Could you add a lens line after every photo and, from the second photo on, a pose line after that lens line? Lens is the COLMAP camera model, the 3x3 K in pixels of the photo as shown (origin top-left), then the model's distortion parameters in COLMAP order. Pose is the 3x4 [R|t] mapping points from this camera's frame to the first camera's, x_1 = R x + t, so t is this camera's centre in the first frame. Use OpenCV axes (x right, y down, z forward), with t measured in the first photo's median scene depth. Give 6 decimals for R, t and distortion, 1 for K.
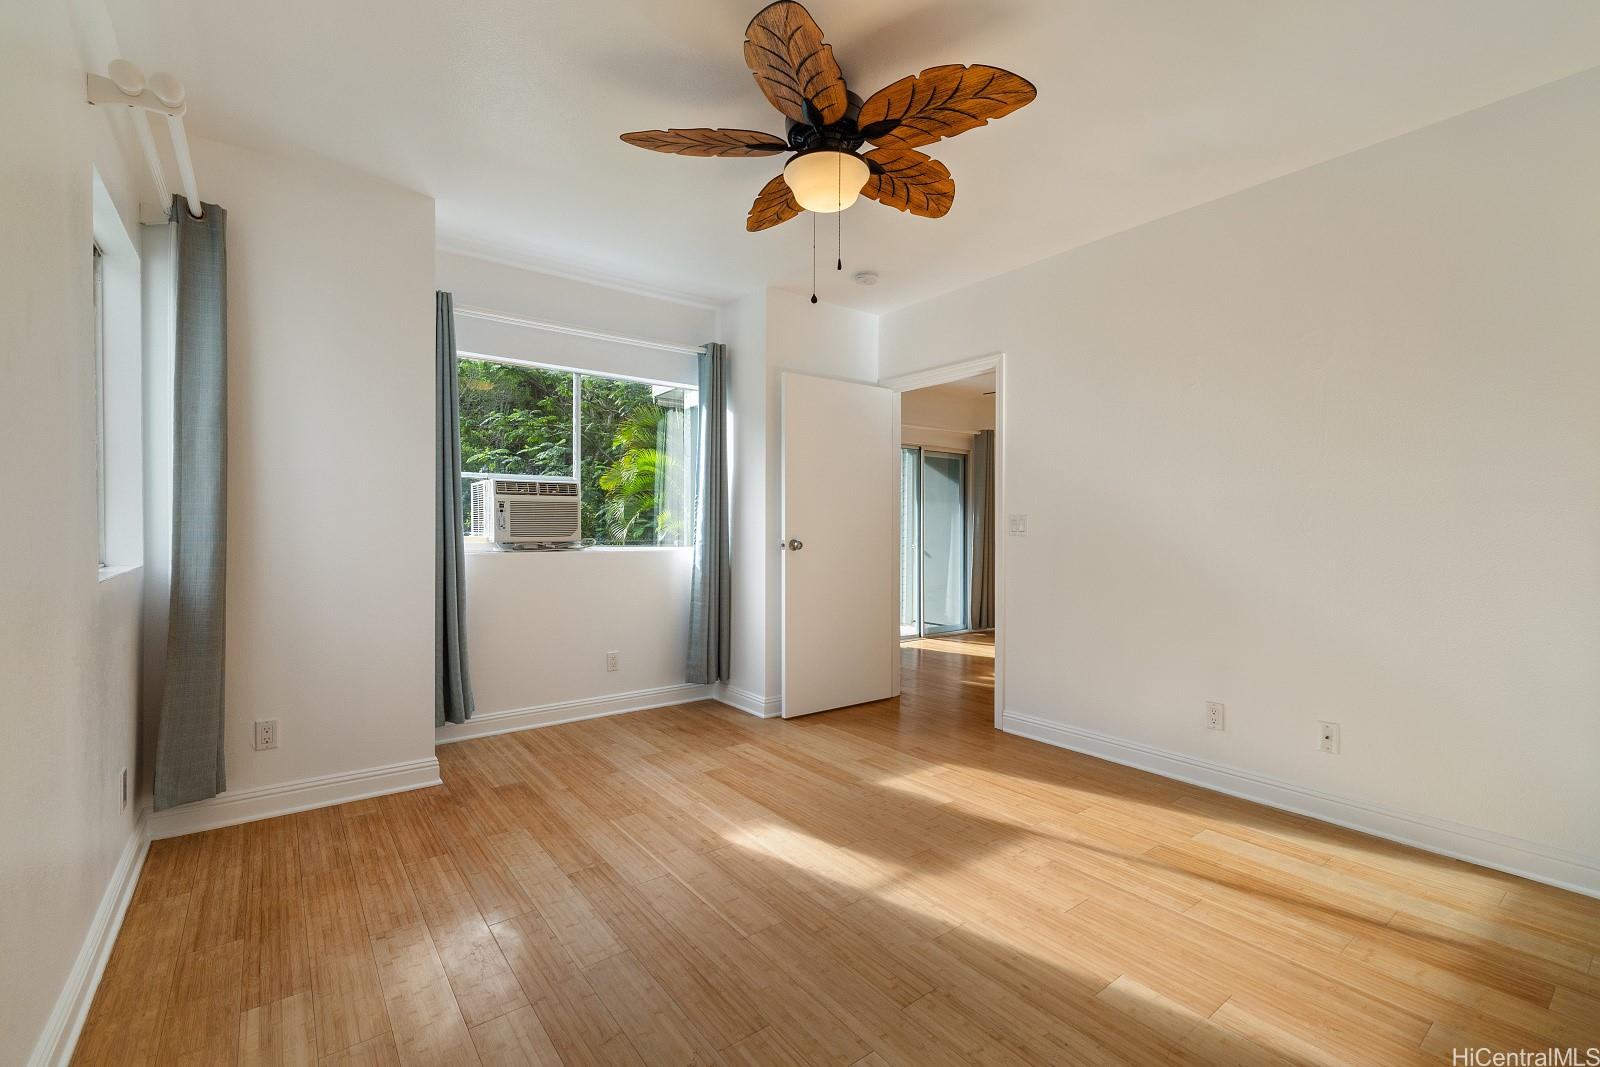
lens RADIAL K [[682.5, 0, 806.1], [0, 682.5, 530.5], [0, 0, 1]] dist [-0.001651, -0.000606]
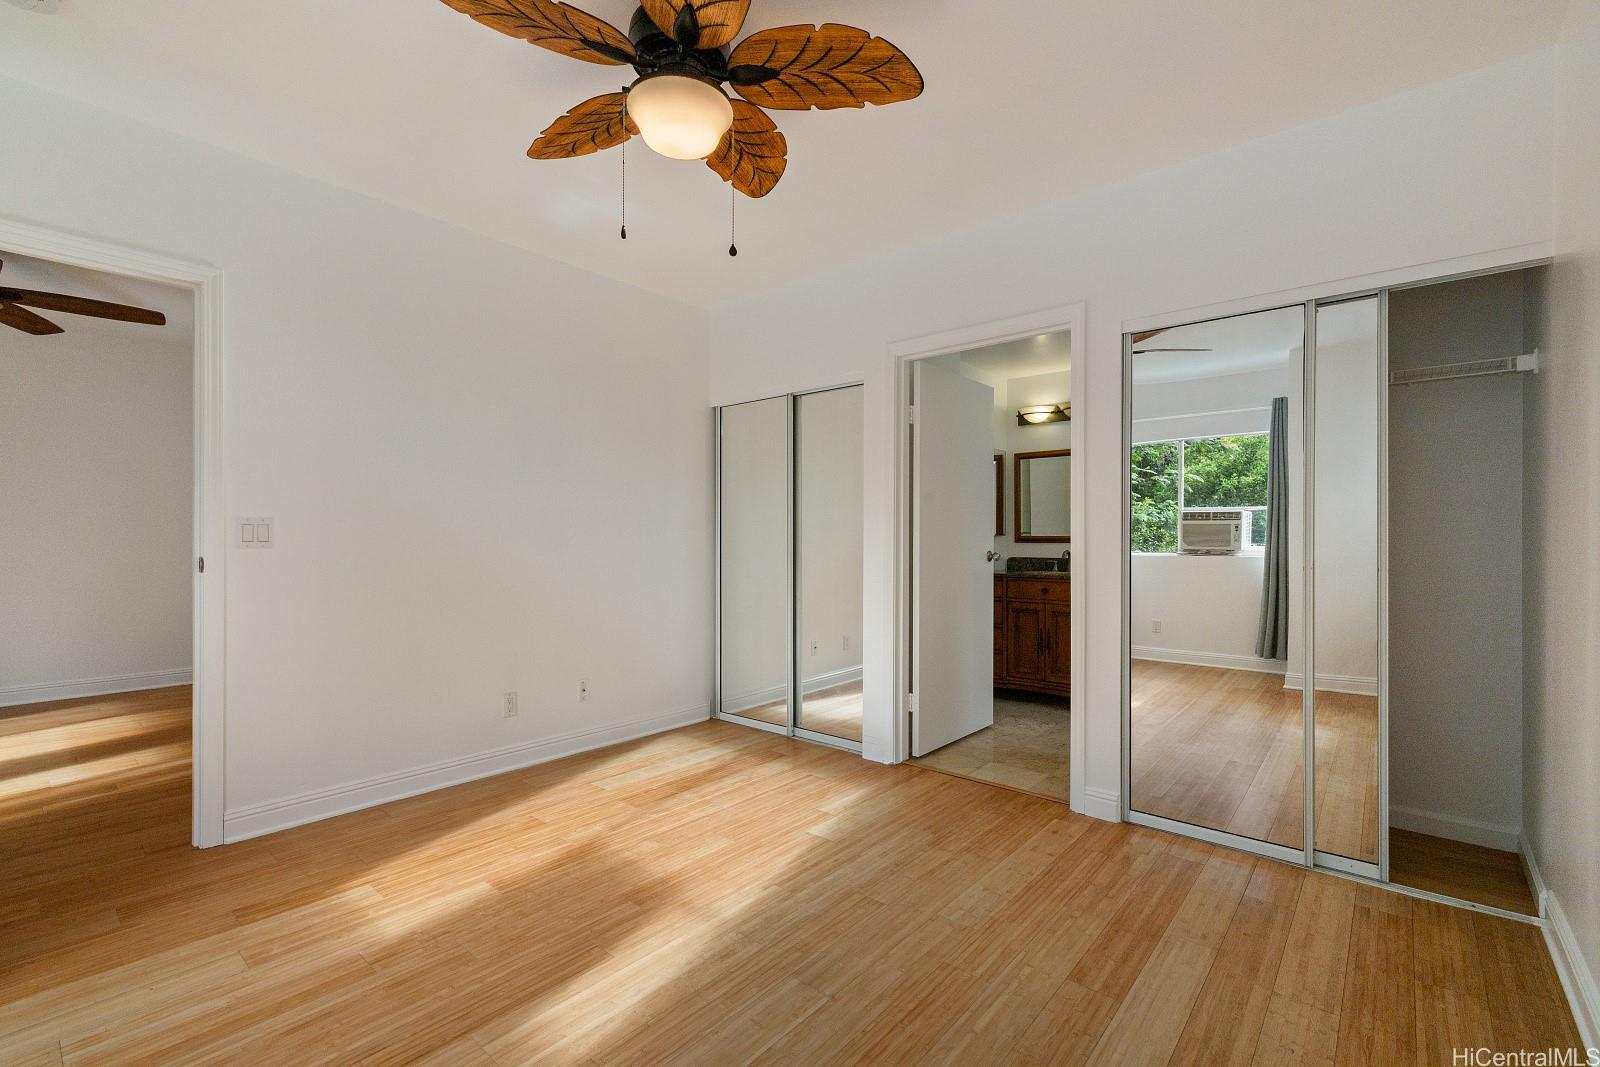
lens RADIAL K [[682.5, 0, 798.8], [0, 682.5, 535.3], [0, 0, 1]] dist [-0.001651, -0.000606]
pose [[-0.183007, -0.000175, 0.983112, -0.792601], [0.000611, 1.000000, 0.000291, -0.007612], [-0.983111, 0.000654, -0.183007, 0.996262]]
